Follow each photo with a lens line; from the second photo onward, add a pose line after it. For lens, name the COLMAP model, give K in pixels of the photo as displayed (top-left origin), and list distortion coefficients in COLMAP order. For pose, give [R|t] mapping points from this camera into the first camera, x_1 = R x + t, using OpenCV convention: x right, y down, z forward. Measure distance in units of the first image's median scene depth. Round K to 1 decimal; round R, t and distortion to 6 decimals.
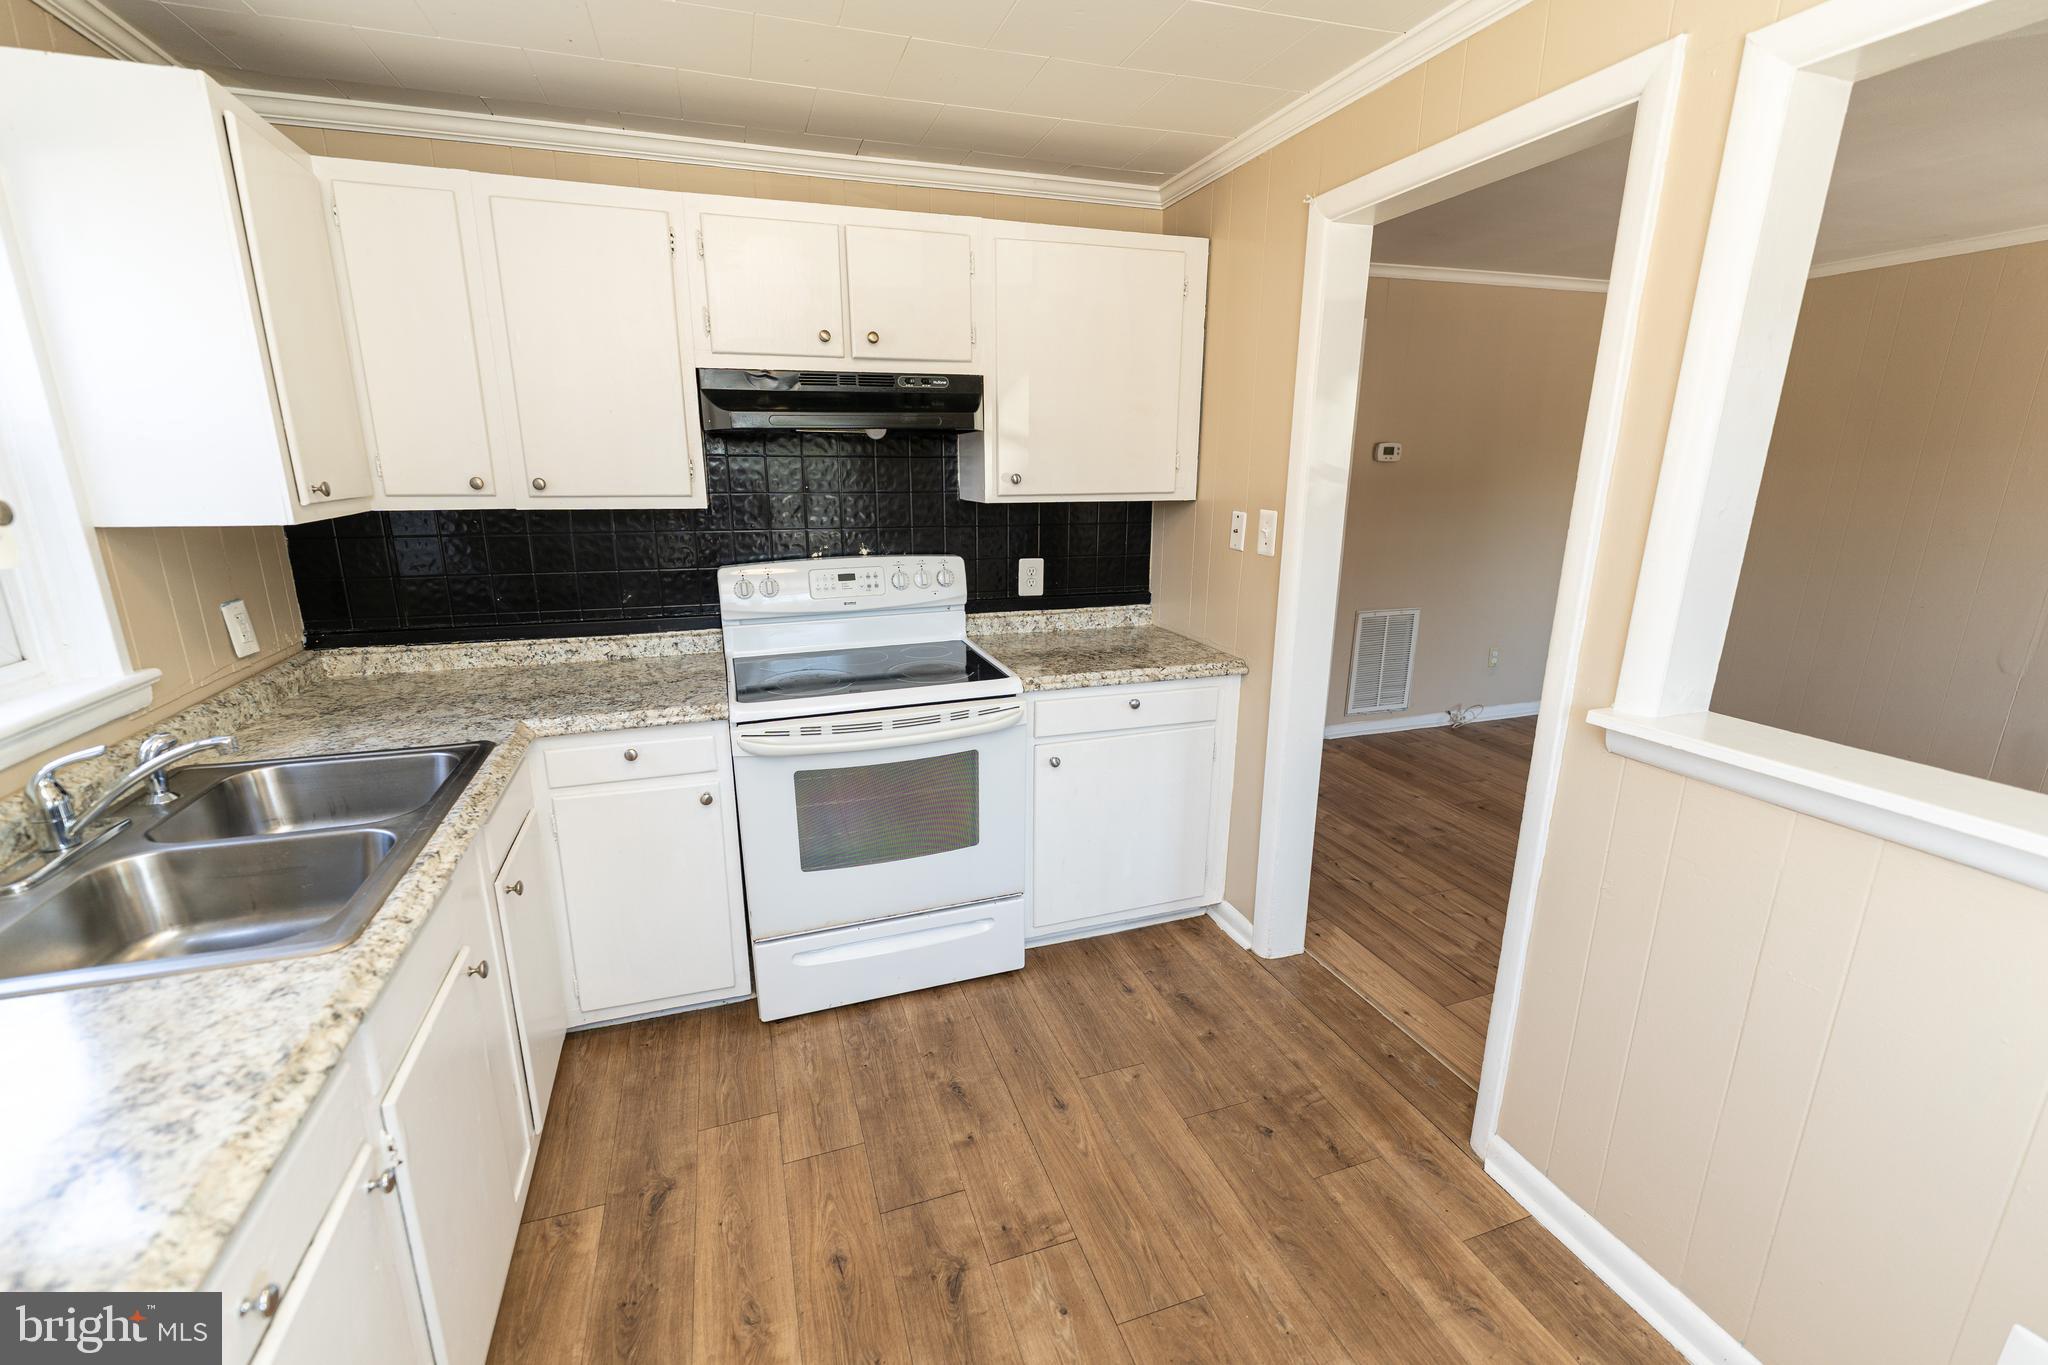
lens RADIAL K [[847.2, 0, 1020.9], [0, 847.2, 677.3], [0, 0, 1]] dist [0.000605, -0.000120]
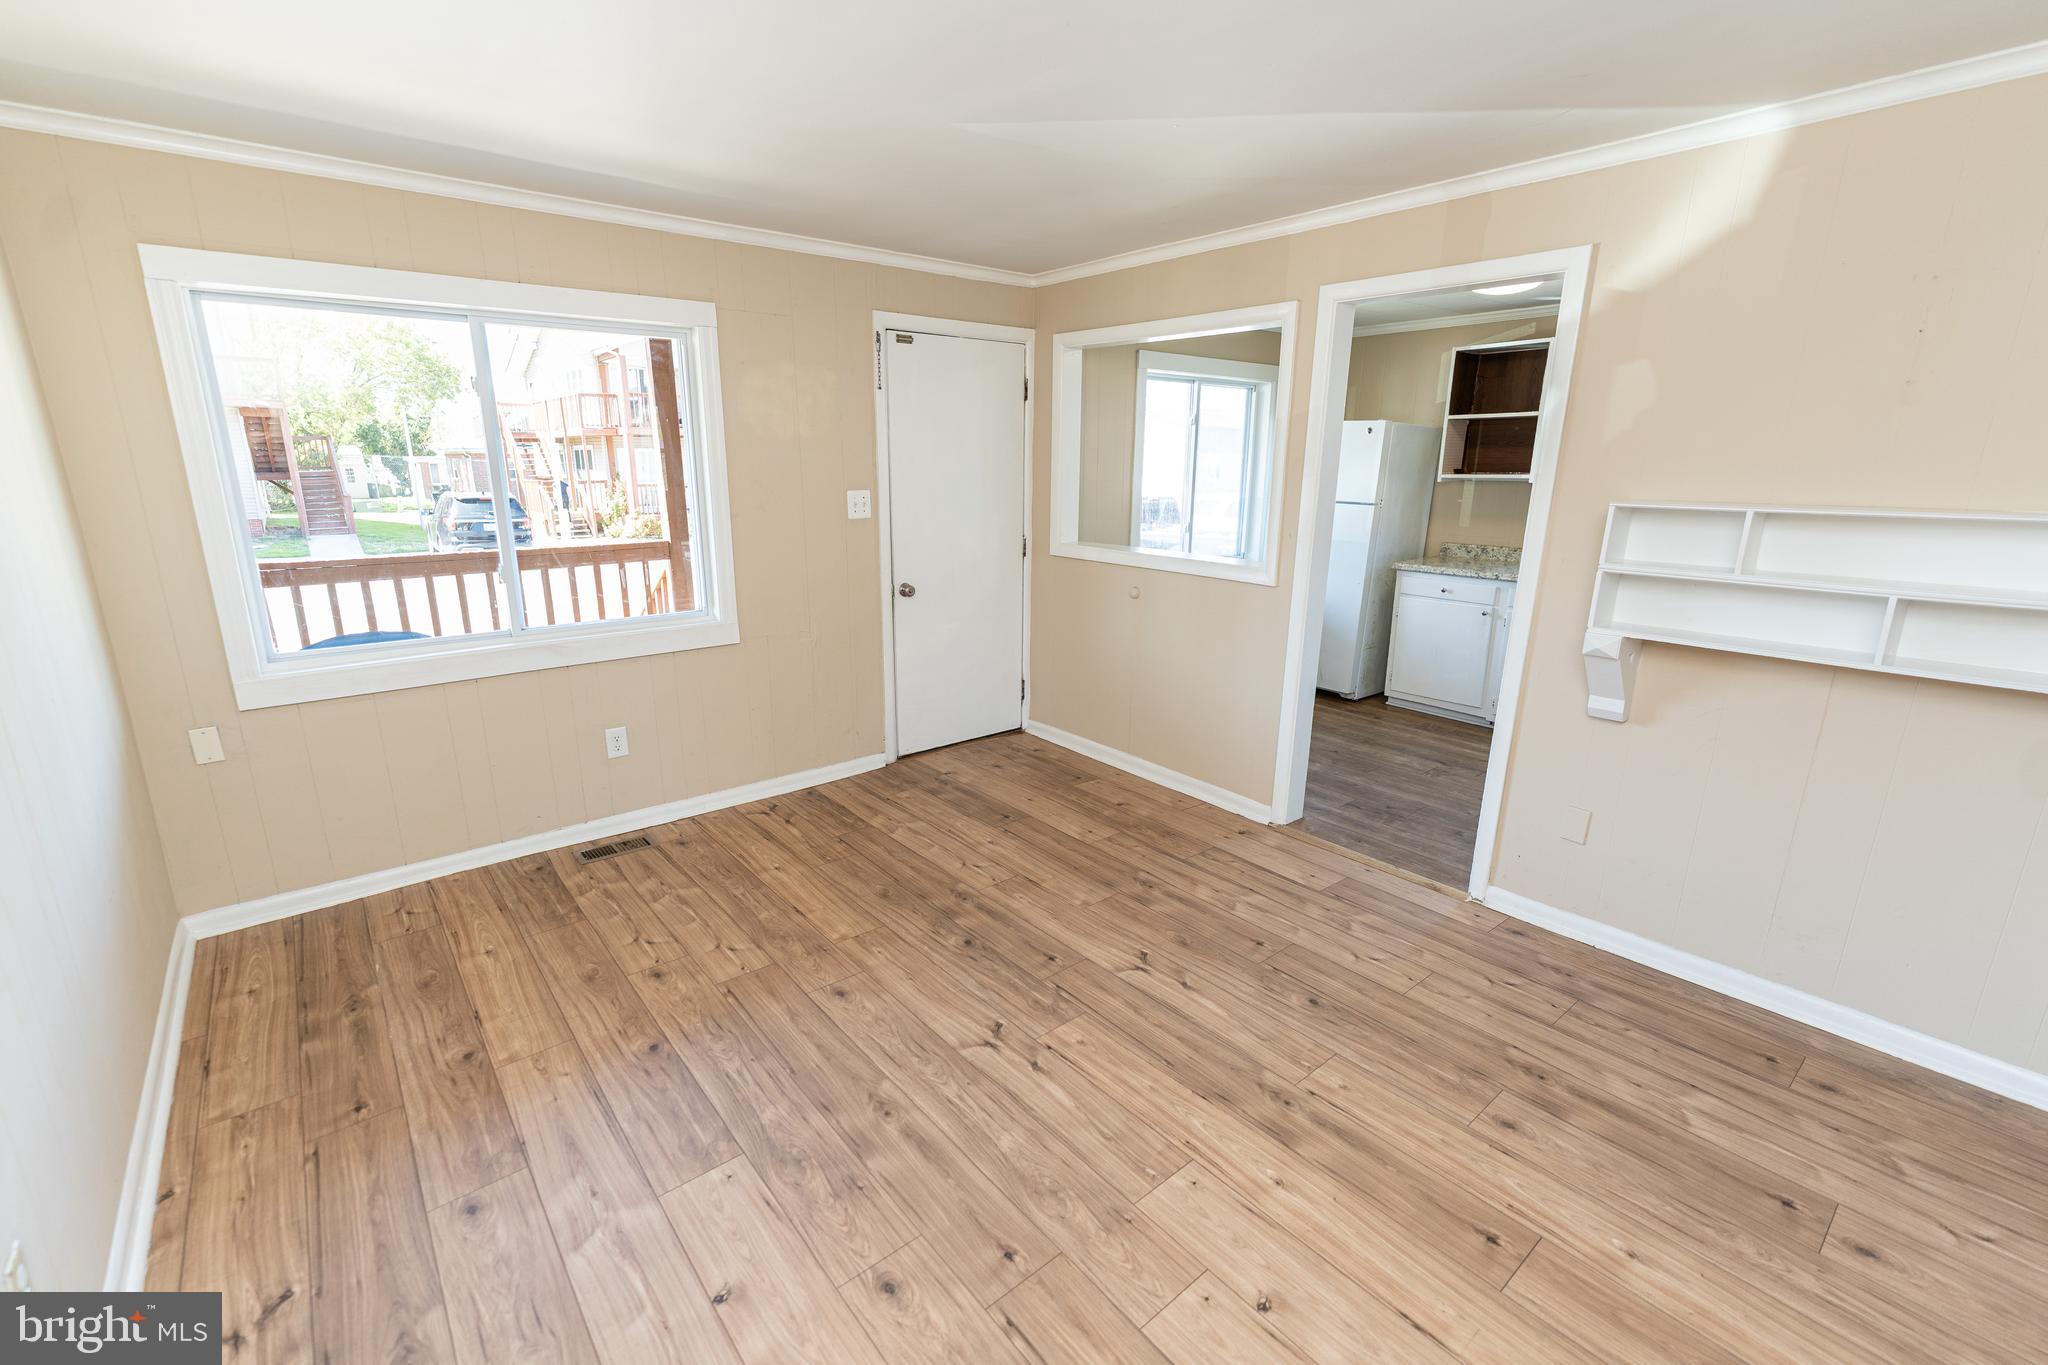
lens RADIAL K [[878.4, 0, 997.6], [0, 878.4, 684.8], [0, 0, 1]] dist [-0.001365, -0.000204]
pose [[-0.942121, 0.079676, -0.325667, 1.642769], [-0.090342, 0.875095, 0.475444, -0.543924], [0.322871, 0.477347, -0.817248, 2.062336]]
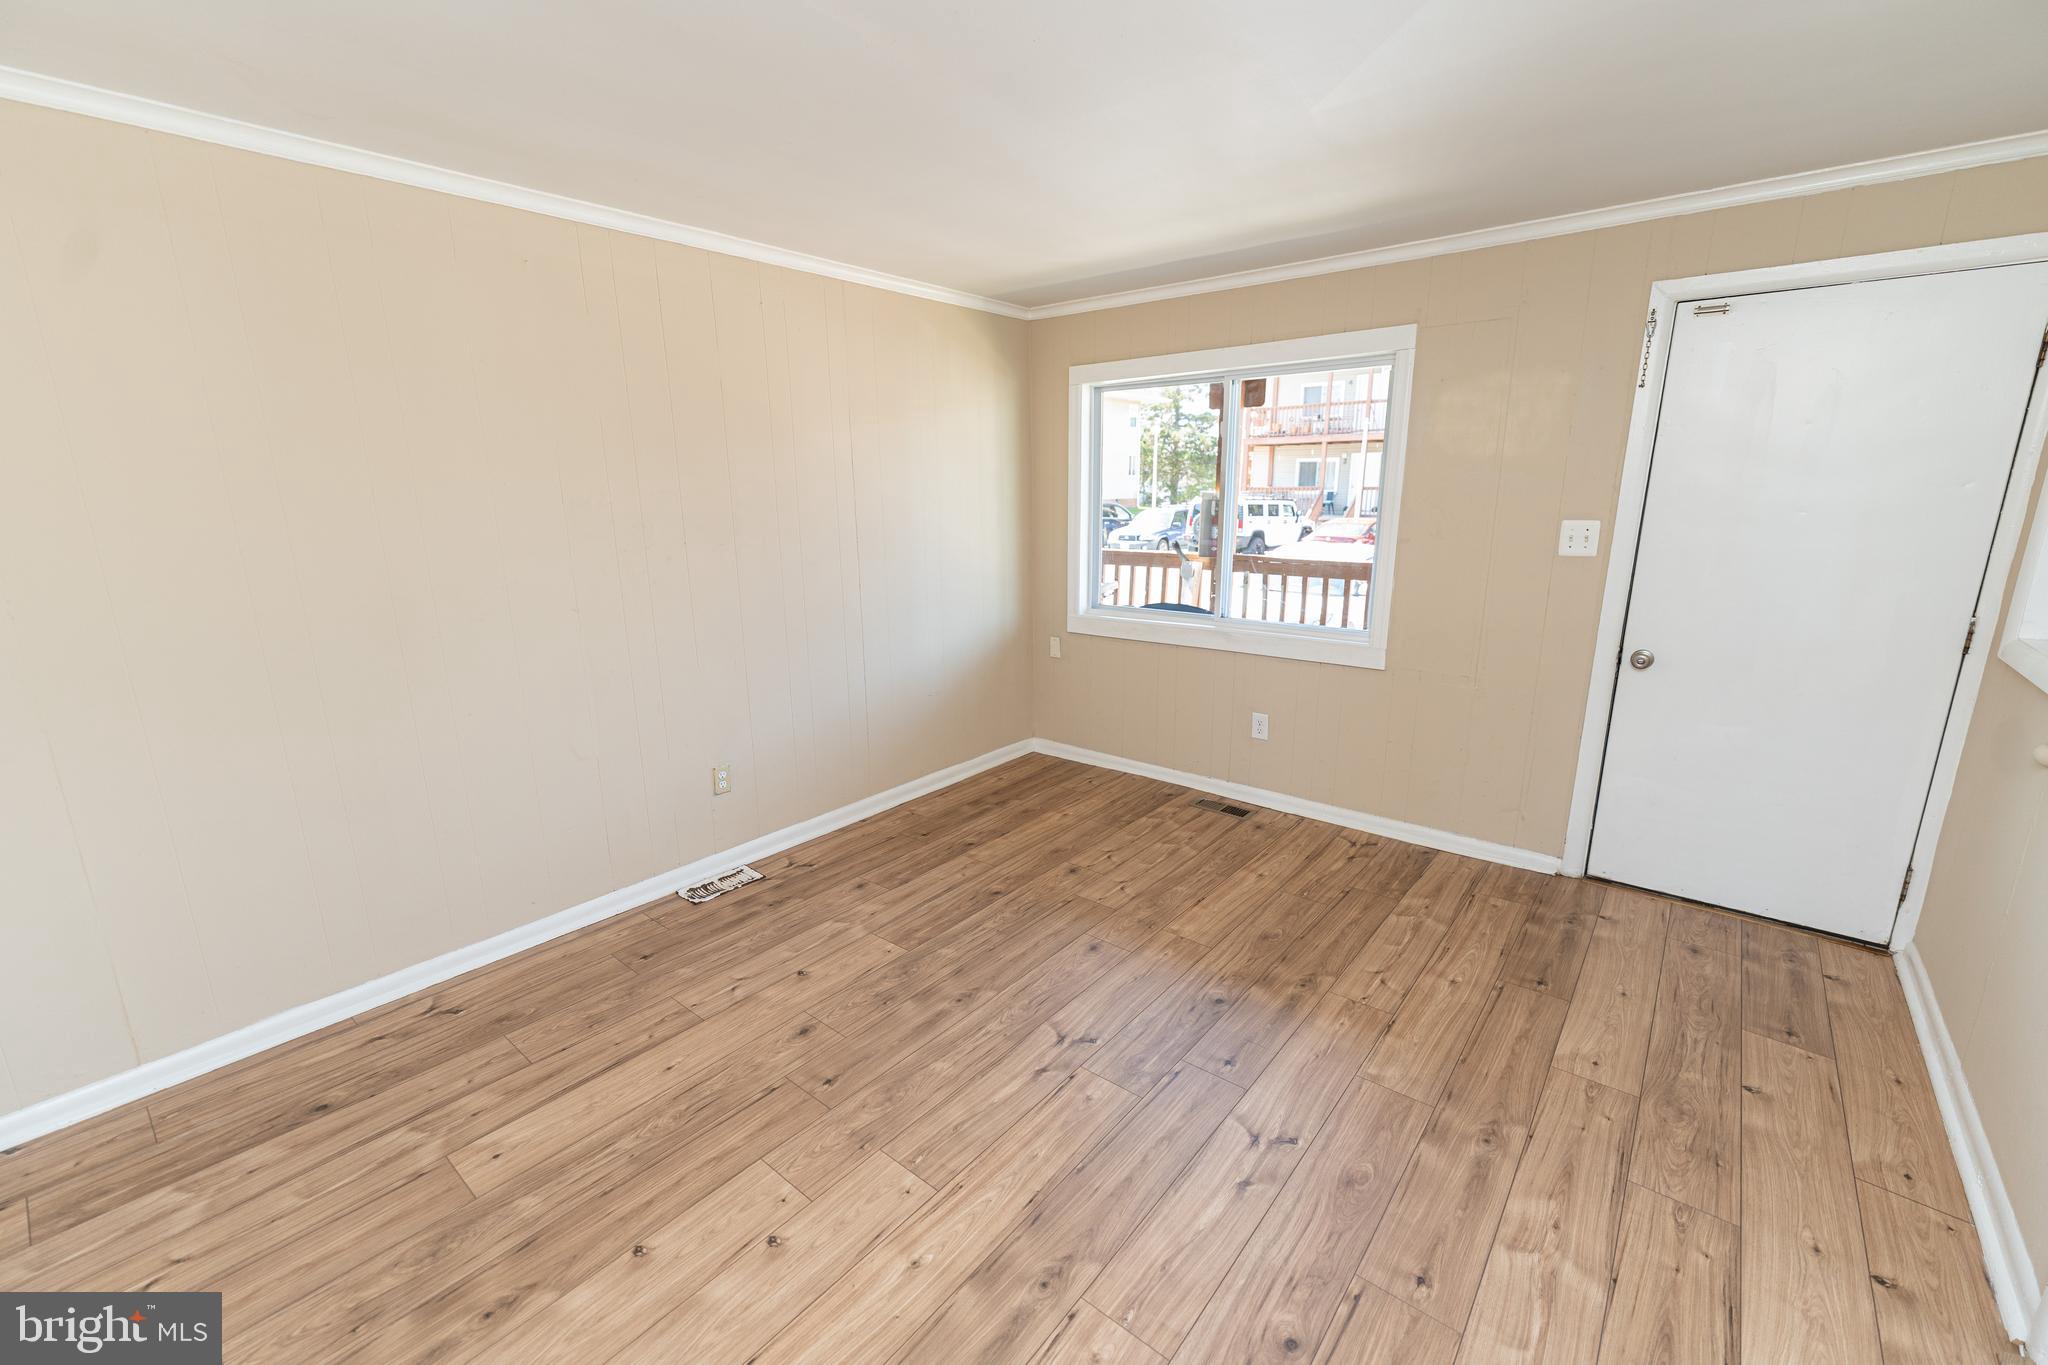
lens RADIAL K [[847.2, 0, 1009.4], [0, 847.2, 686.7], [0, 0, 1]] dist [0.000605, -0.000120]
pose [[-0.510605, -0.197064, 0.836928, 0.506837], [0.228289, 0.907373, 0.352929, -0.454382], [-0.828955, 0.371269, -0.418321, 1.721528]]
